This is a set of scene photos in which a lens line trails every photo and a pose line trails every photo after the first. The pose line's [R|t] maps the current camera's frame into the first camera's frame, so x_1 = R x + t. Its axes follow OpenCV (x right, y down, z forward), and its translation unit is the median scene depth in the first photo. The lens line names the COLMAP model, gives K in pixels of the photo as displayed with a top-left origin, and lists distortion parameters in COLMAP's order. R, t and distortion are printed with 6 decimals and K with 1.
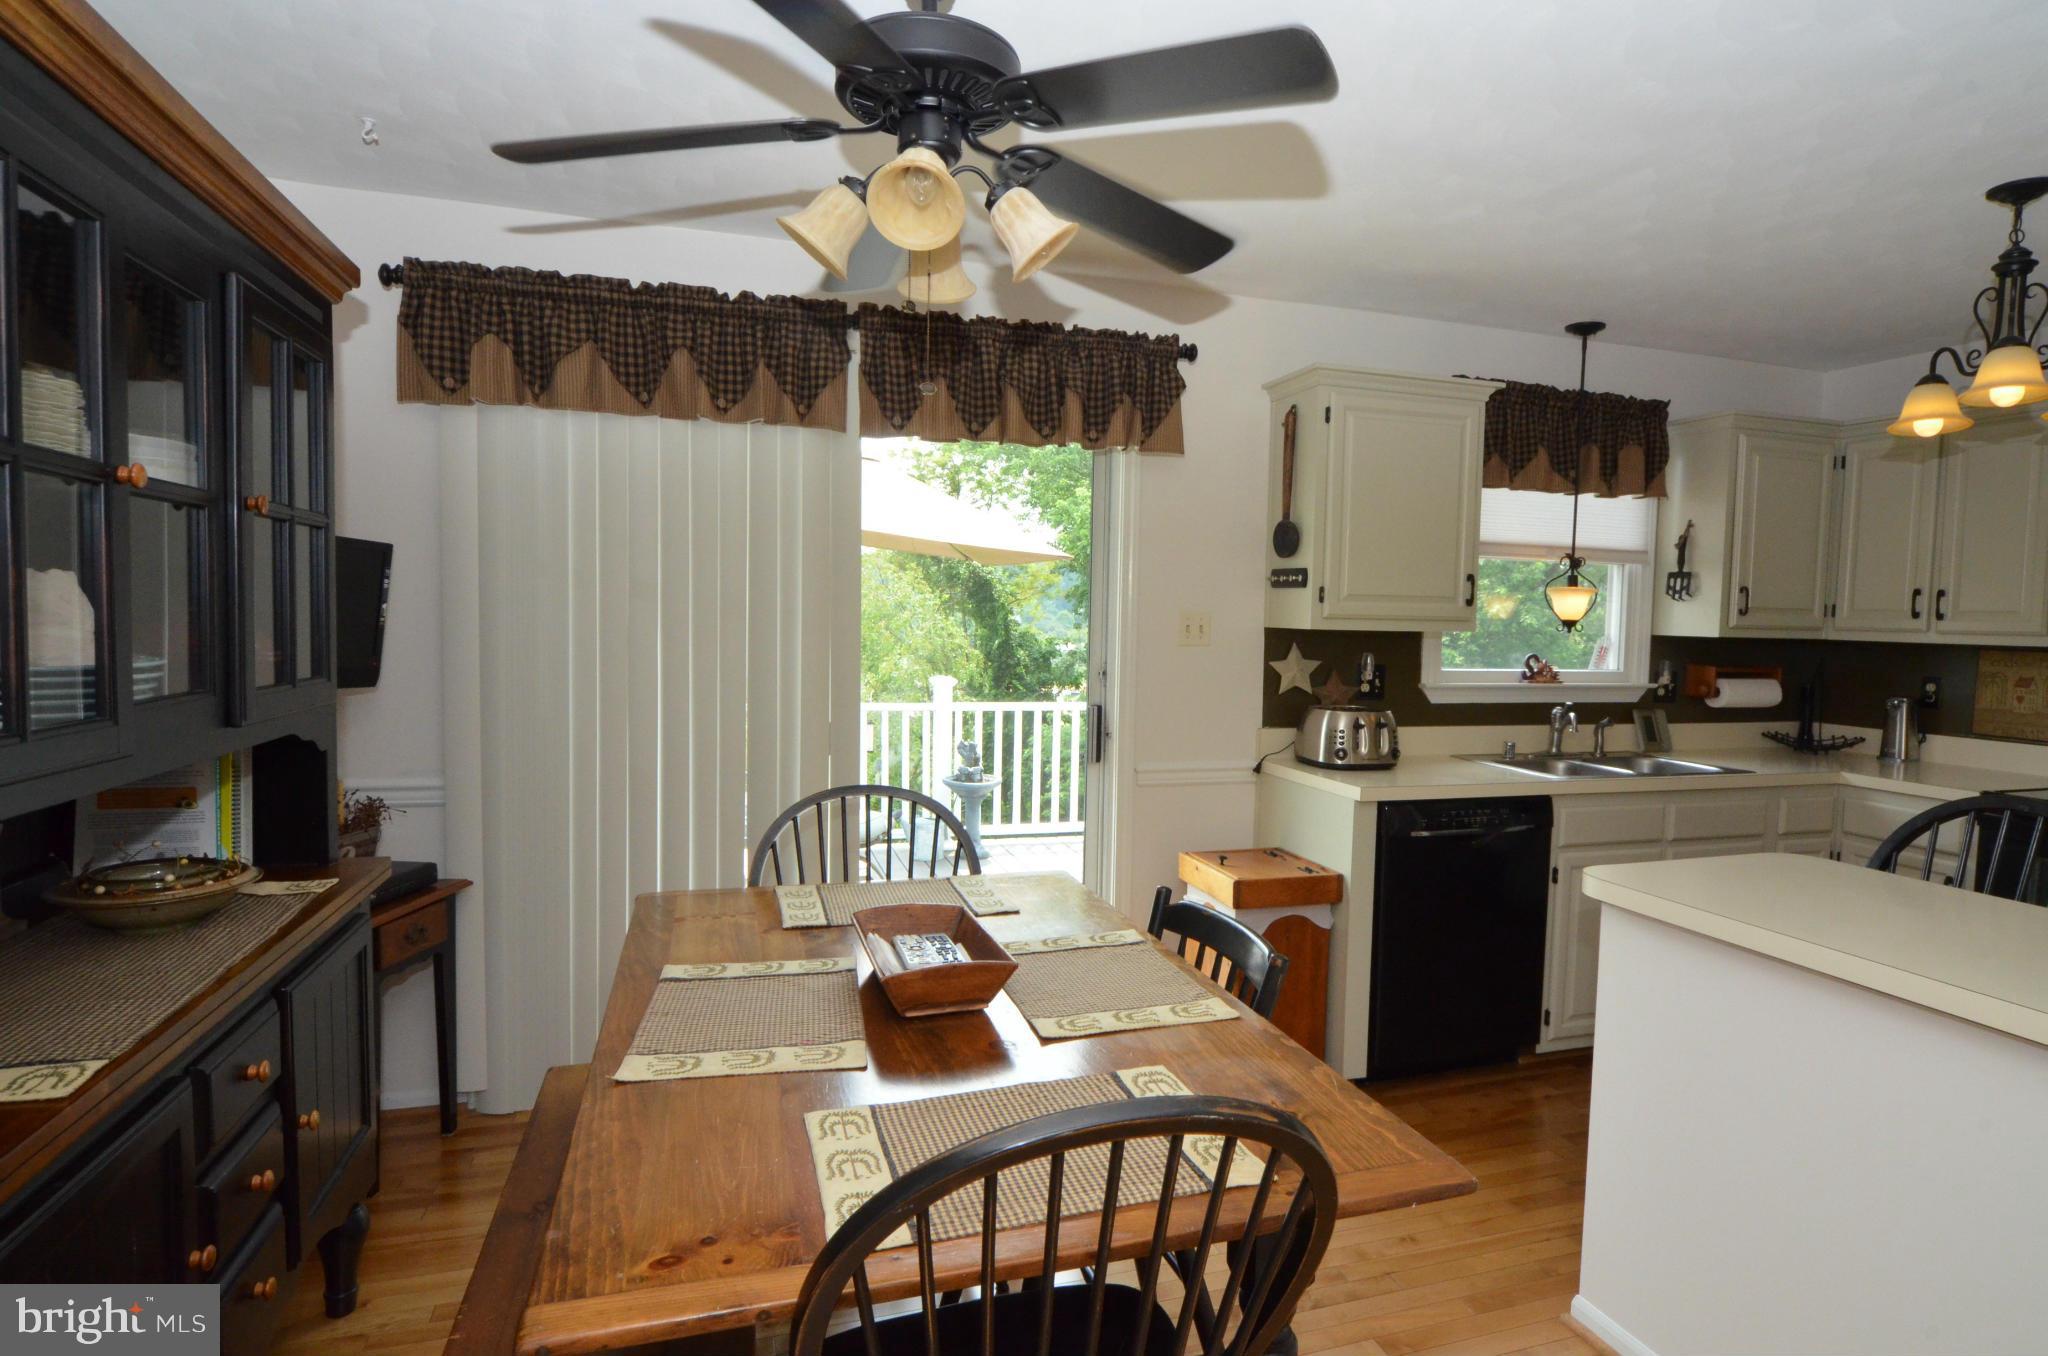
lens RADIAL K [[1090.1, 0, 1073.5], [0, 1090.1, 682.4], [0, 0, 1]] dist [-0.021201, 0.000187]
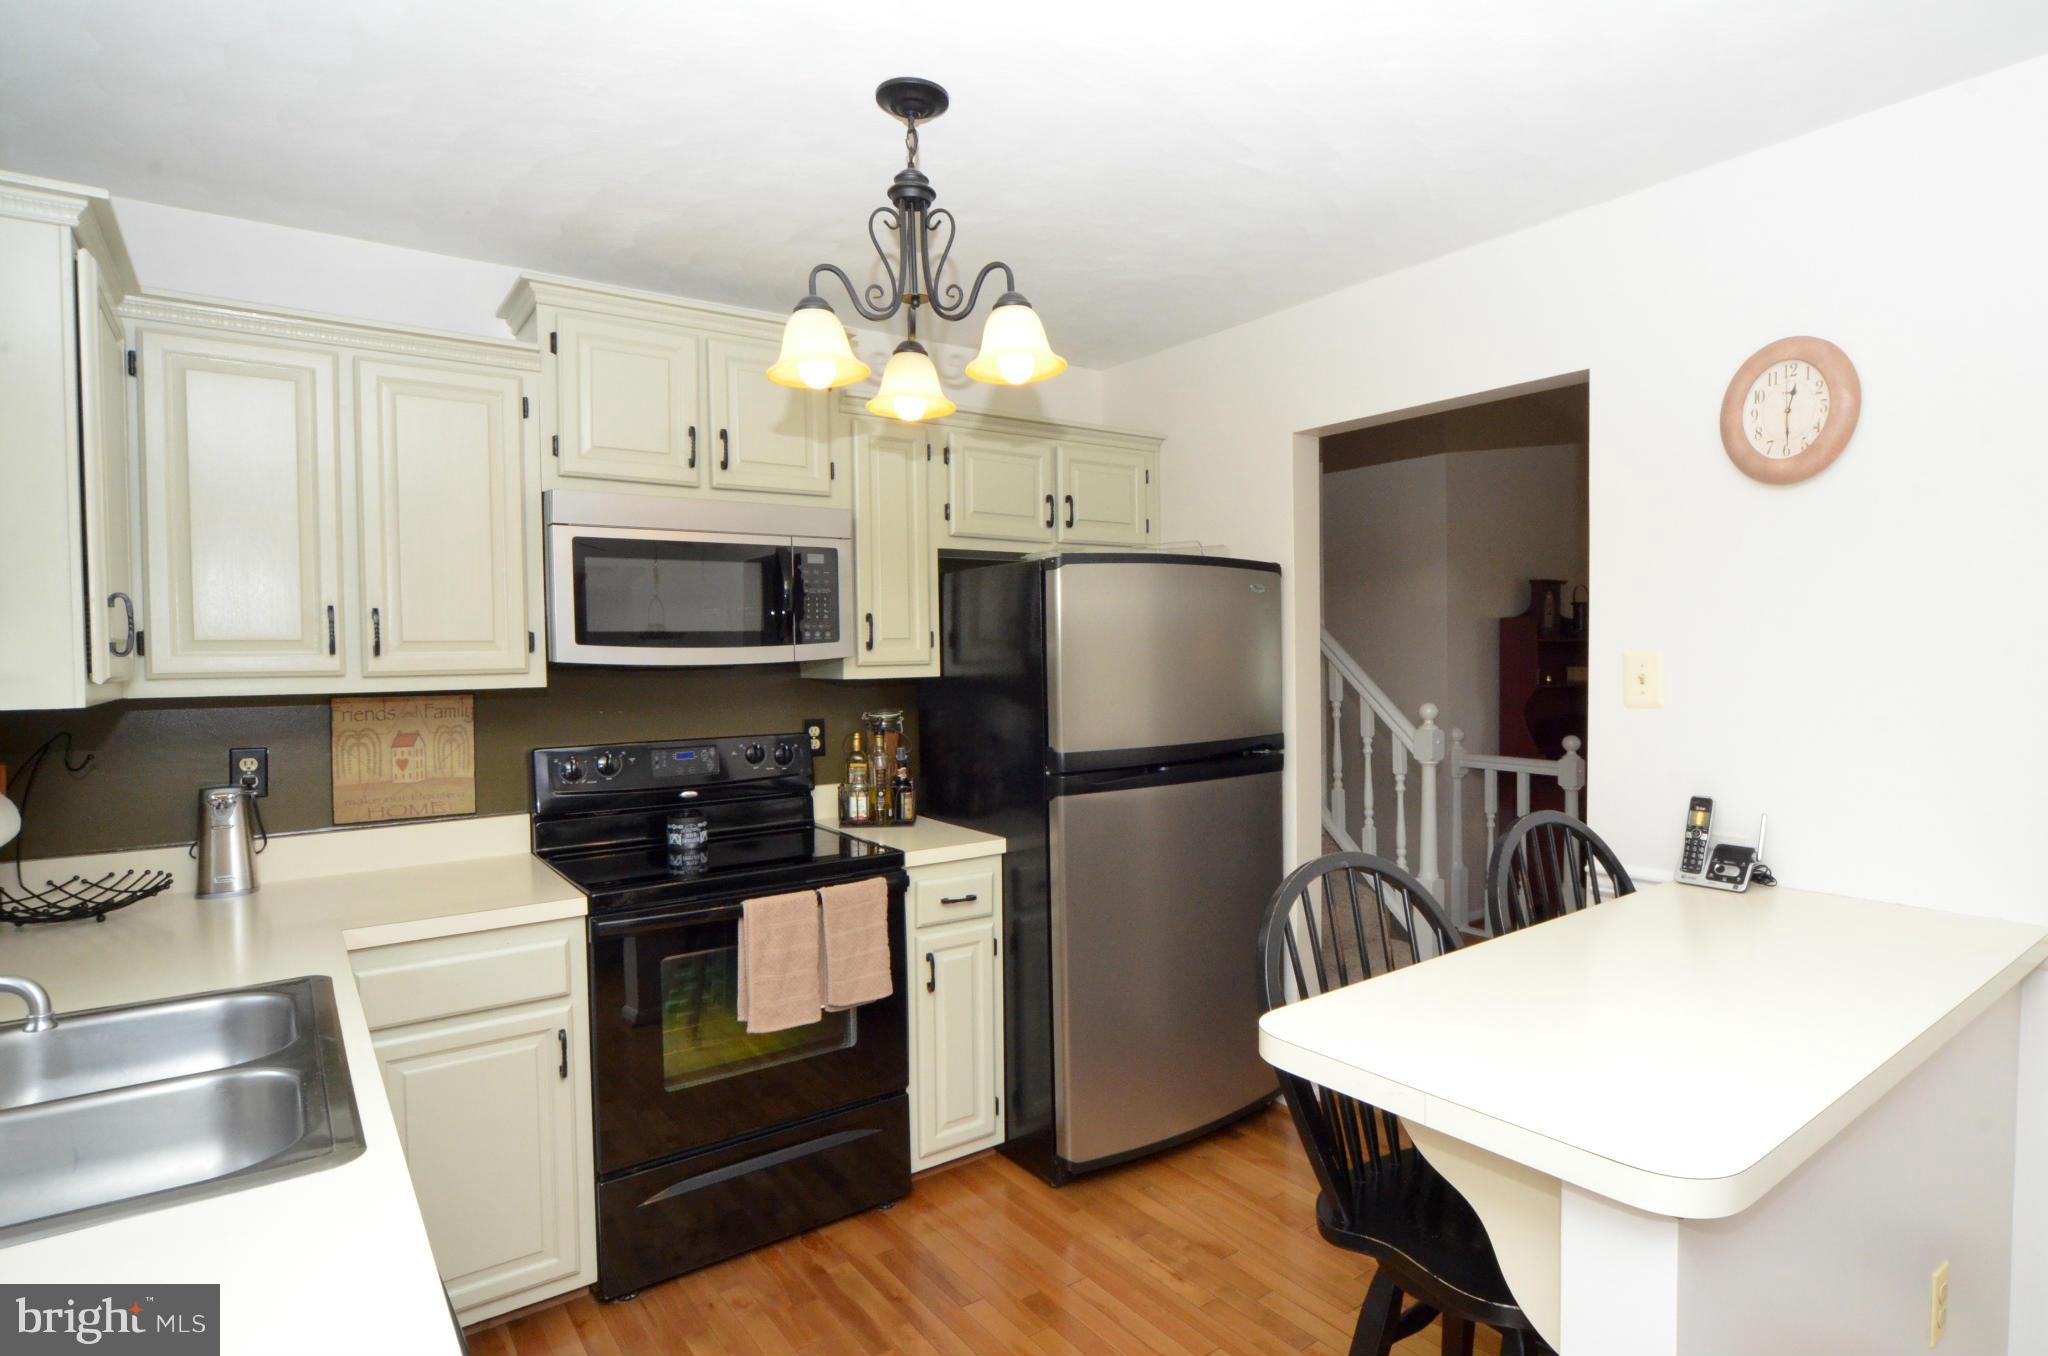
lens RADIAL K [[1090.1, 0, 1073.5], [0, 1090.1, 682.4], [0, 0, 1]] dist [-0.021201, 0.000187]
pose [[-0.326576, -0.042189, 0.944229, 0.059480], [0.065997, 0.995547, 0.067308, -0.055666], [-0.942864, 0.084298, -0.322337, 0.787563]]
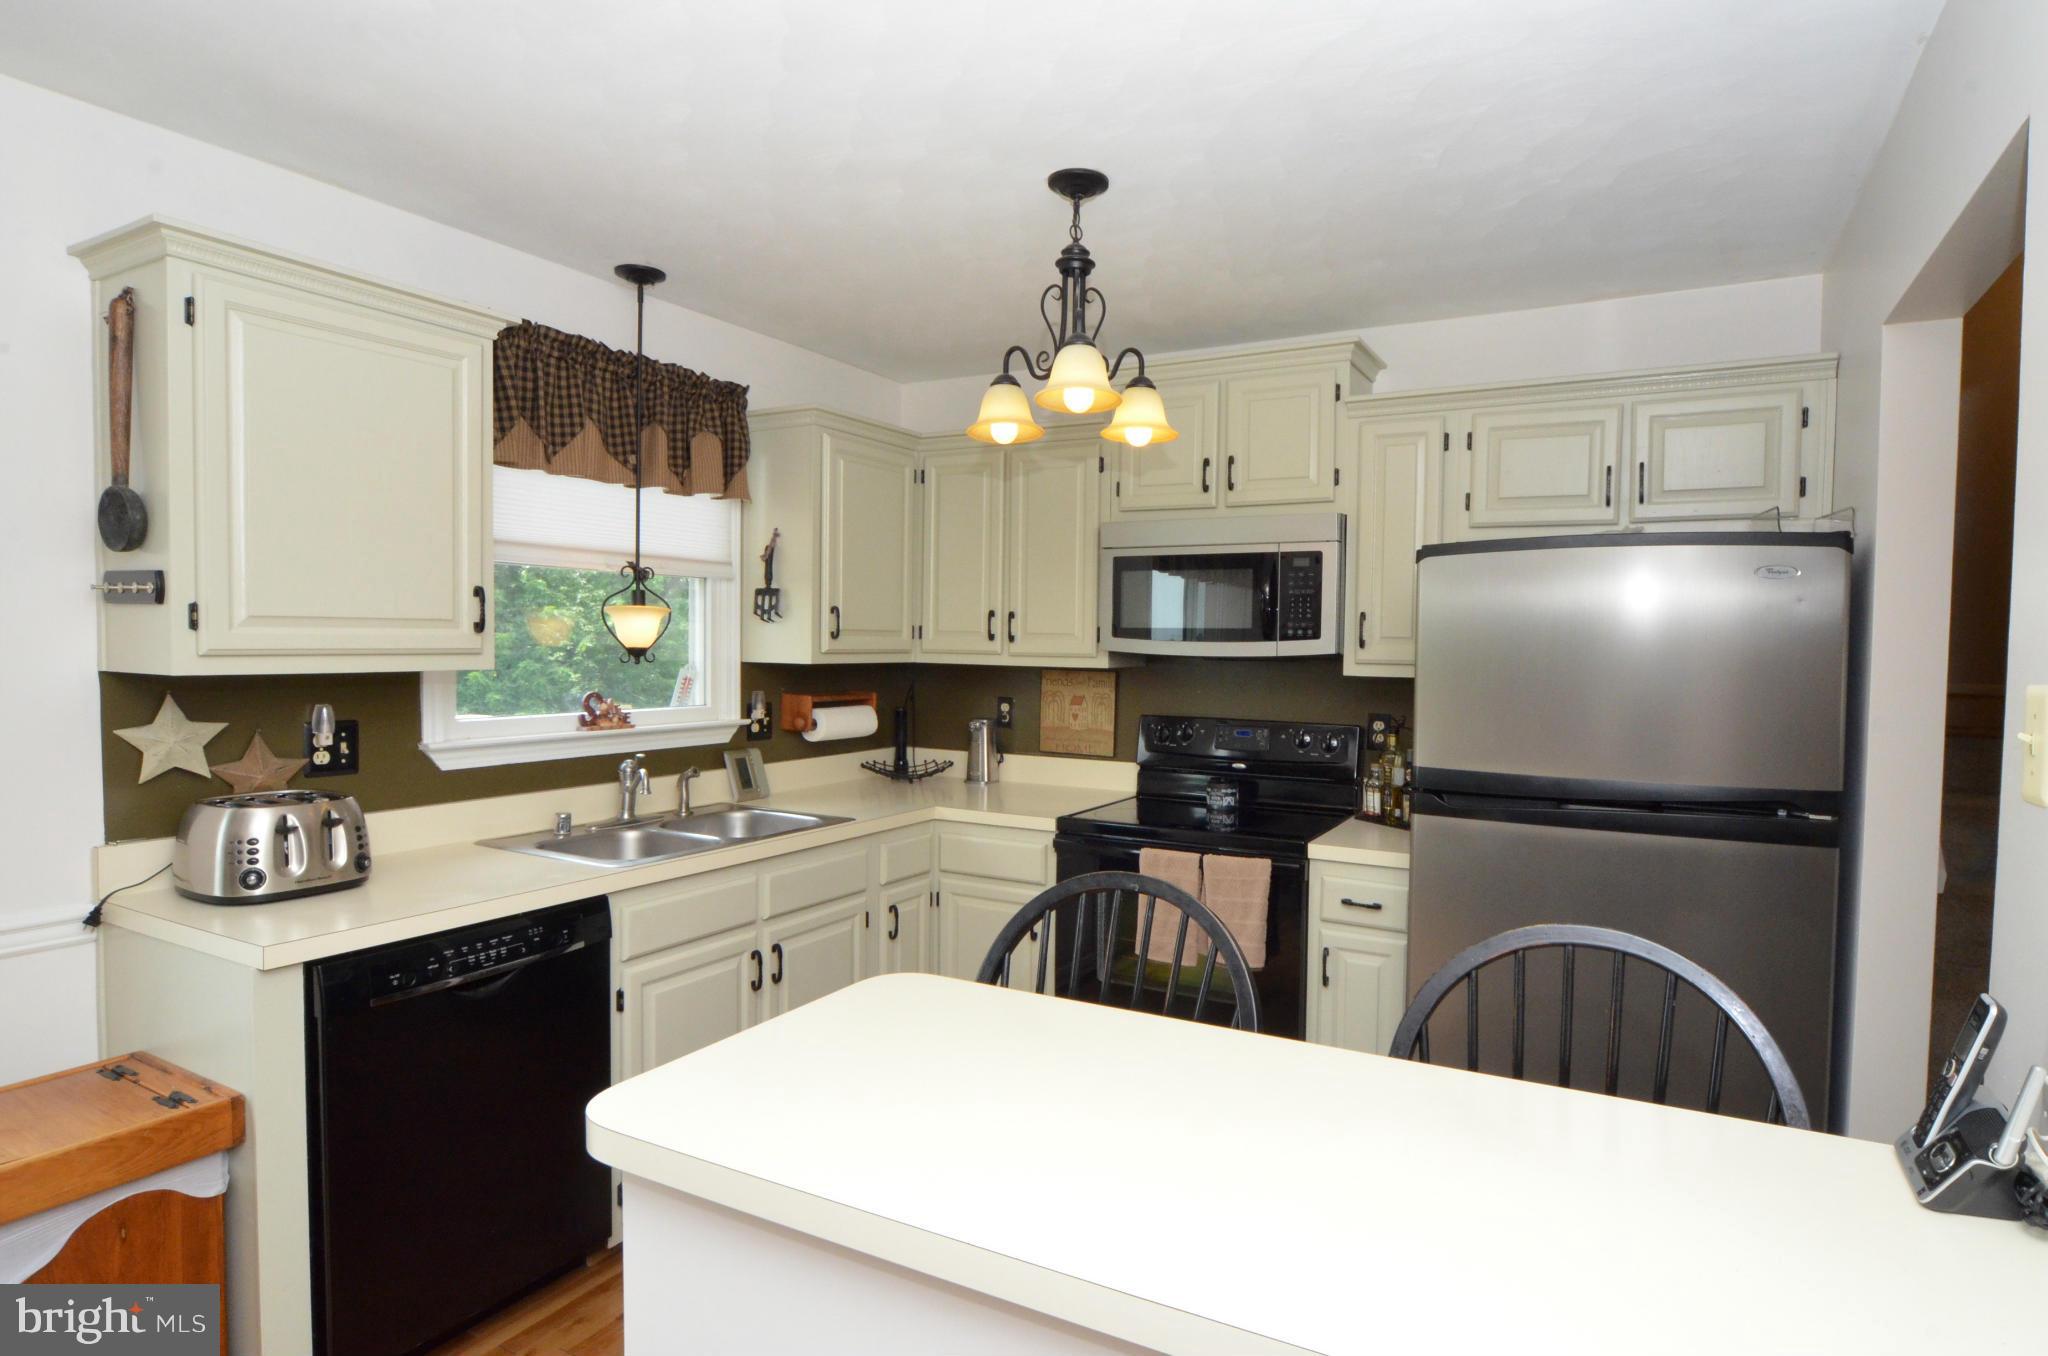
lens RADIAL K [[1087.6, 0, 1085.6], [0, 1087.6, 678.7], [0, 0, 1]] dist [-0.015733, 0.000263]
pose [[0.719815, -0.035508, 0.693257, 0.151827], [0.044481, 0.998998, 0.004984, -0.025221], [-0.692740, 0.027249, 0.720673, 0.221447]]
